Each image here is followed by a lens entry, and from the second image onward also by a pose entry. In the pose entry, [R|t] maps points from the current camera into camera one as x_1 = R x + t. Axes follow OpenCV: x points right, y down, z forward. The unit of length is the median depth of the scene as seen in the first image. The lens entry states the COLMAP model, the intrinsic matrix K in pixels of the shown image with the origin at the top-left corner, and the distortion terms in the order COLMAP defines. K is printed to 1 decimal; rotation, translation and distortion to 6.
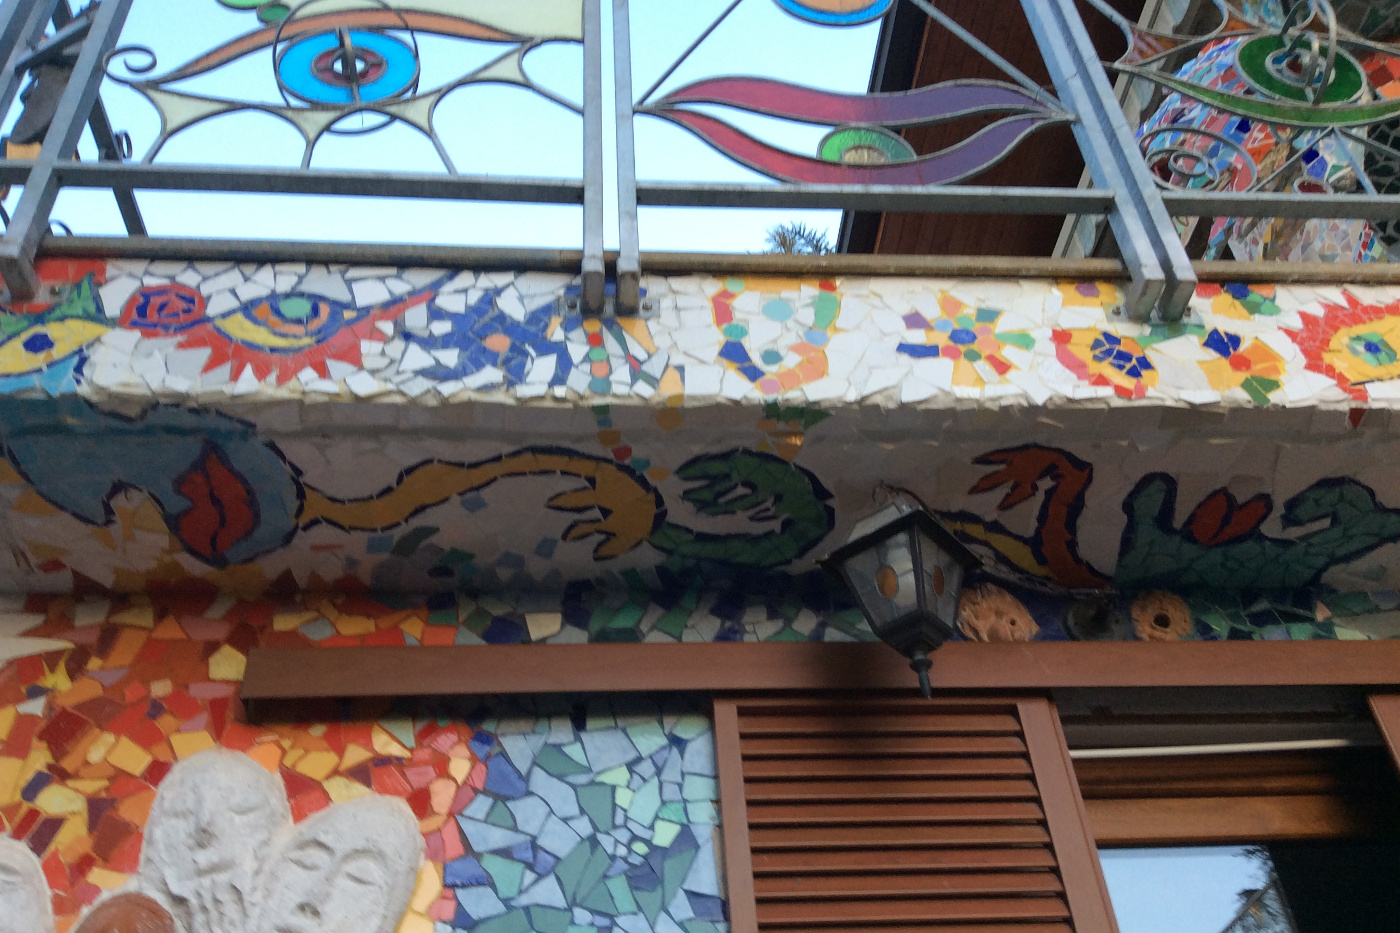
lens RADIAL K [[1315.1, 0, 699.6], [0, 1315.1, 525.1], [0, 0, 1]] dist [0.134767, -0.283377]
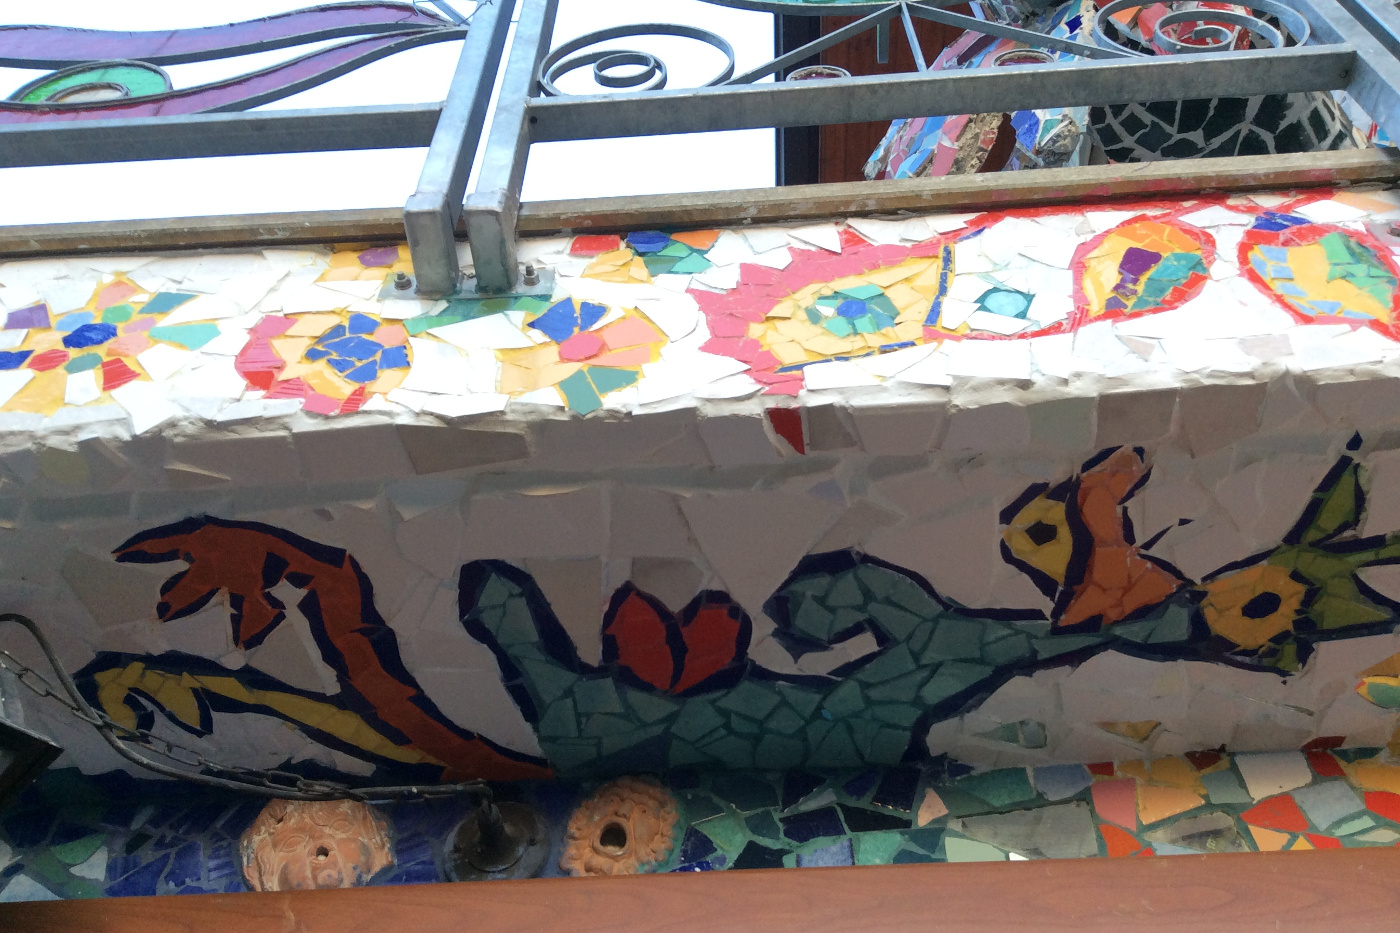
lens RADIAL K [[1283.4, 0, 714.2], [0, 1283.4, 486.5], [0, 0, 1]] dist [0.145604, -0.259986]
pose [[0.990078, -0.066059, -0.124026, 0.529298], [0.043047, 0.982761, -0.179801, 0.031231], [0.133766, 0.172678, 0.975853, 0.515071]]
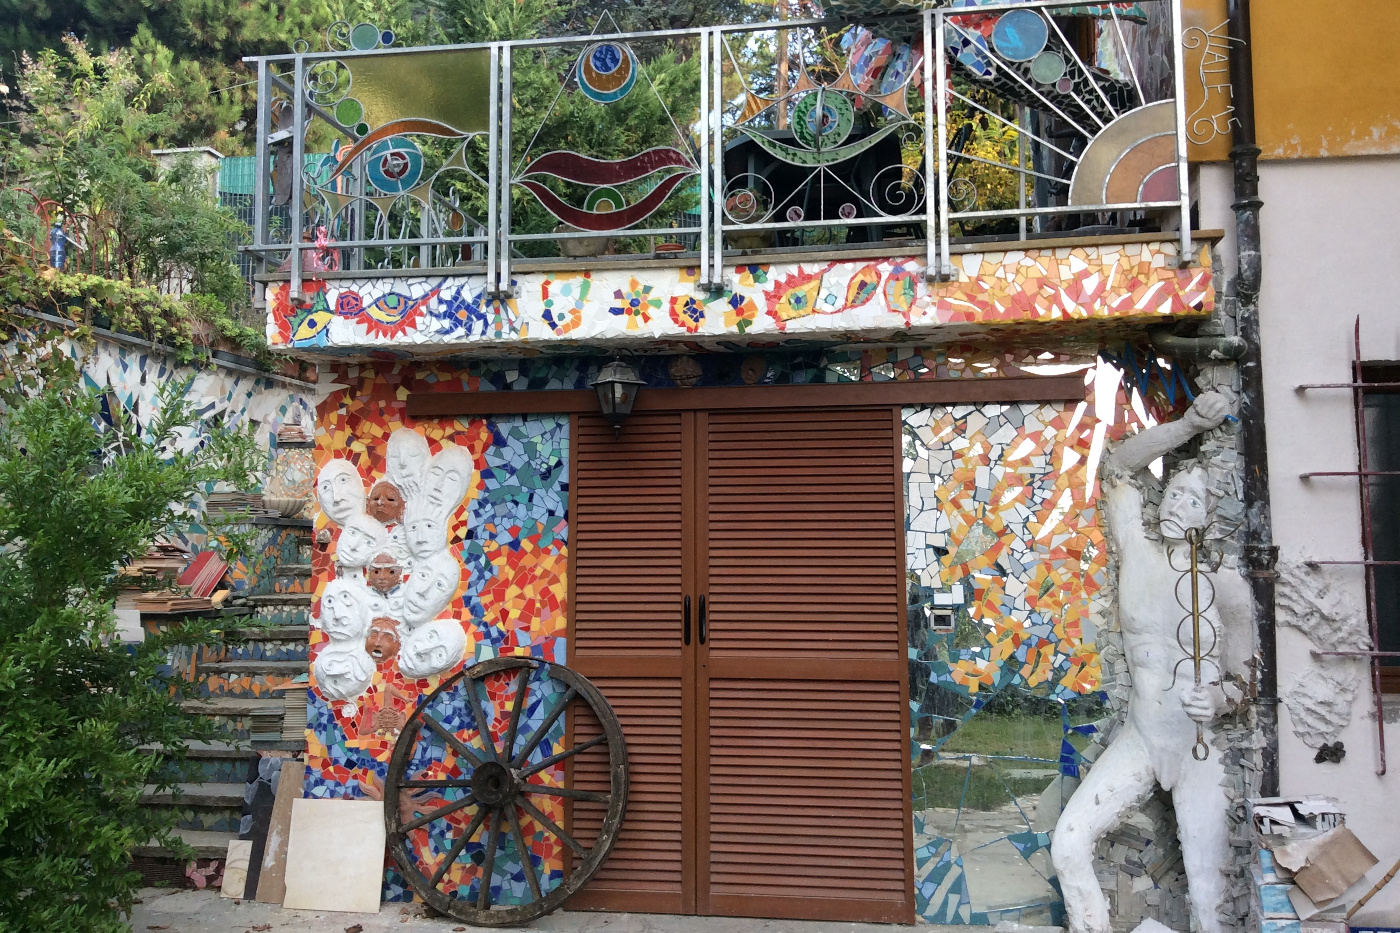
lens RADIAL K [[1283.4, 0, 714.2], [0, 1283.4, 486.5], [0, 0, 1]] dist [0.145604, -0.259986]
pose [[0.976080, 0.043458, -0.213025, 0.916324], [0.086239, 0.822048, 0.562849, -1.269869], [0.199578, -0.567757, 0.798637, -1.207784]]
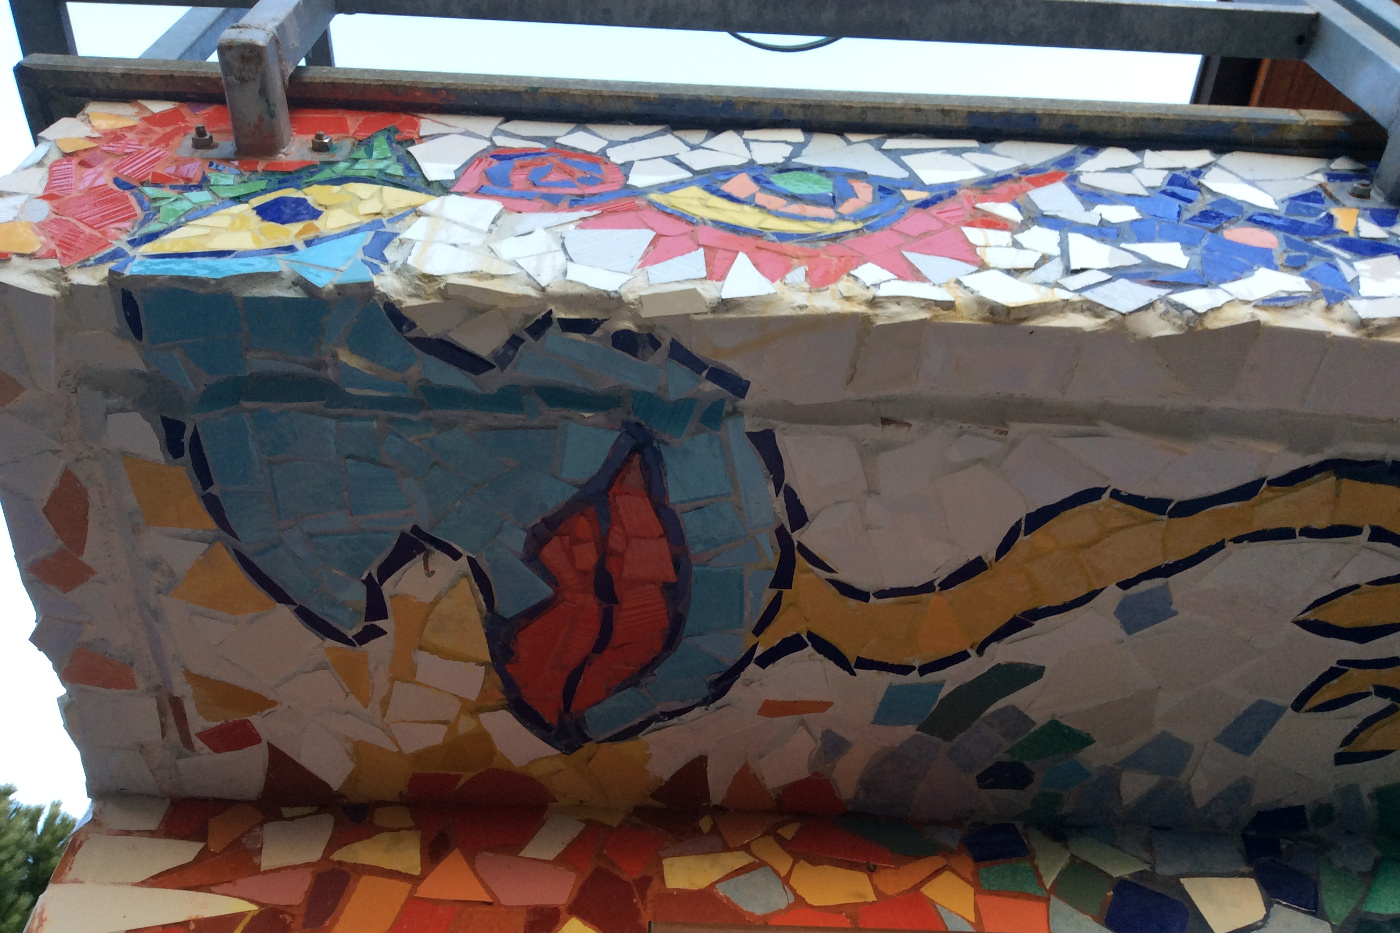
lens RADIAL K [[1315.1, 0, 699.6], [0, 1315.1, 525.1], [0, 0, 1]] dist [0.134767, -0.283377]
pose [[0.998147, 0.015369, -0.058883, -0.302487], [-0.029216, 0.969808, -0.242112, 0.072326], [0.053384, 0.243383, 0.968460, 0.547793]]
